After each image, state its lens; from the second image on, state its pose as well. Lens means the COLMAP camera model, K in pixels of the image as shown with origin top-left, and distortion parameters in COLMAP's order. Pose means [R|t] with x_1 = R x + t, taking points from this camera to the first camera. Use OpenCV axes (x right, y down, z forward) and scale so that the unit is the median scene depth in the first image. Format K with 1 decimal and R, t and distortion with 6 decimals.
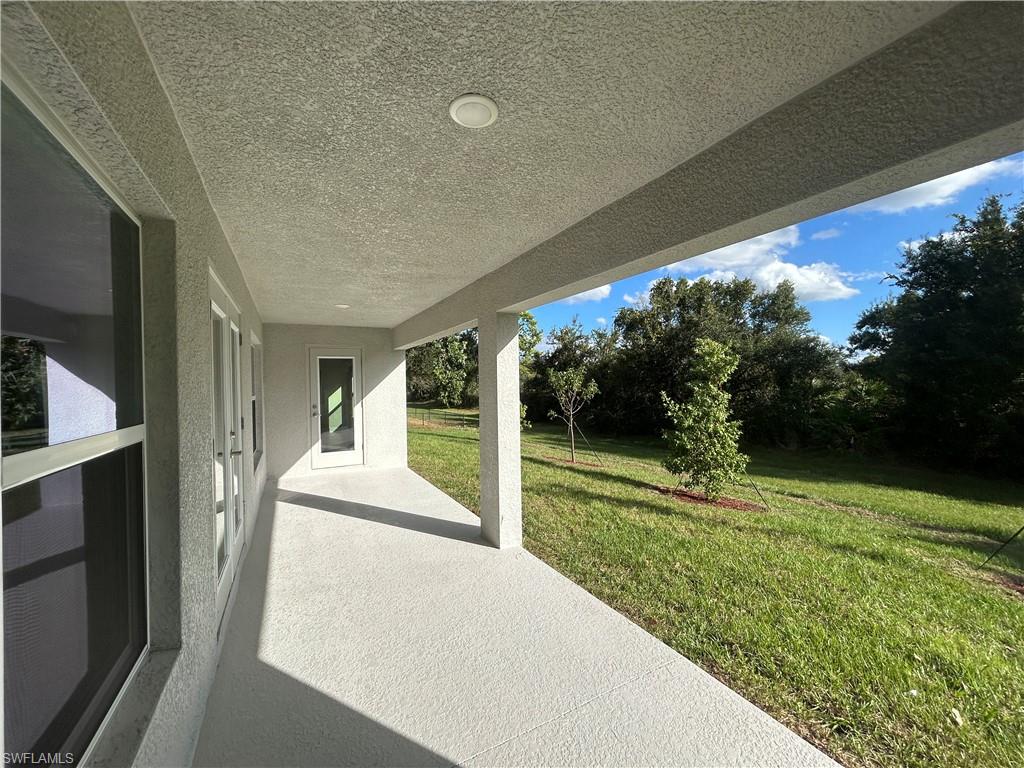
lens RADIAL K [[413.3, 0, 512.1], [0, 413.3, 383.1], [0, 0, 1]] dist [0.001858, 0.000467]
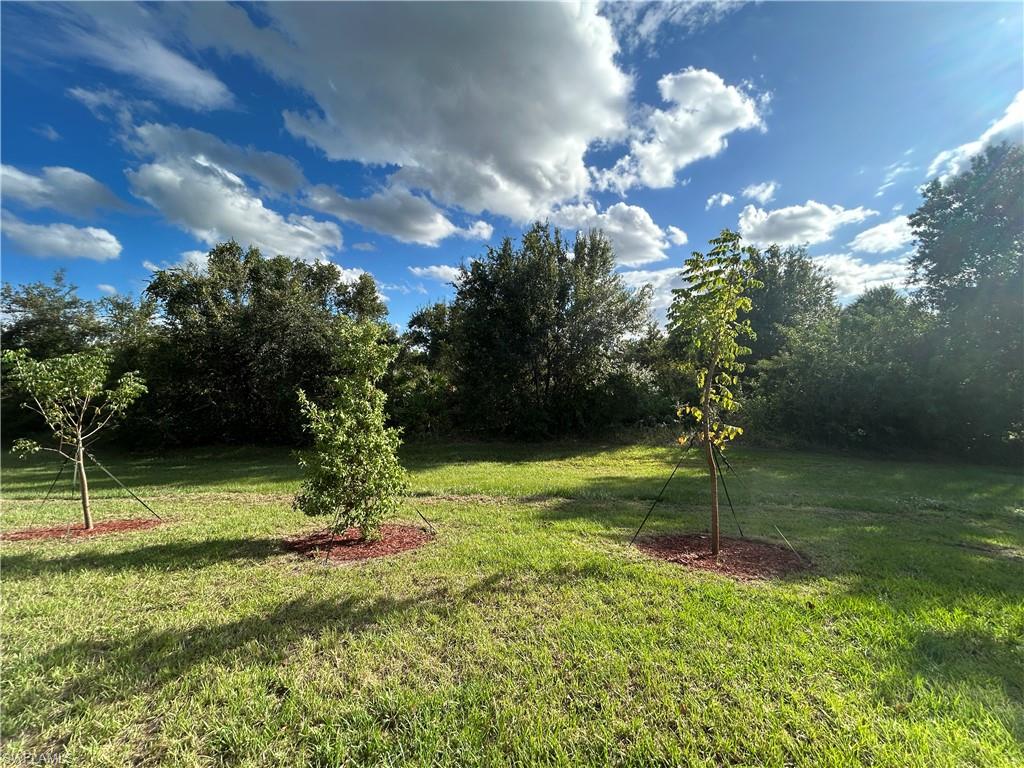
lens RADIAL K [[413.3, 0, 512.1], [0, 413.3, 383.1], [0, 0, 1]] dist [0.001858, 0.000467]
pose [[0.558849, -0.028619, 0.828776, 0.012721], [0.007727, 0.999541, 0.029305, -0.006618], [-0.829234, -0.009974, 0.558813, 0.198378]]
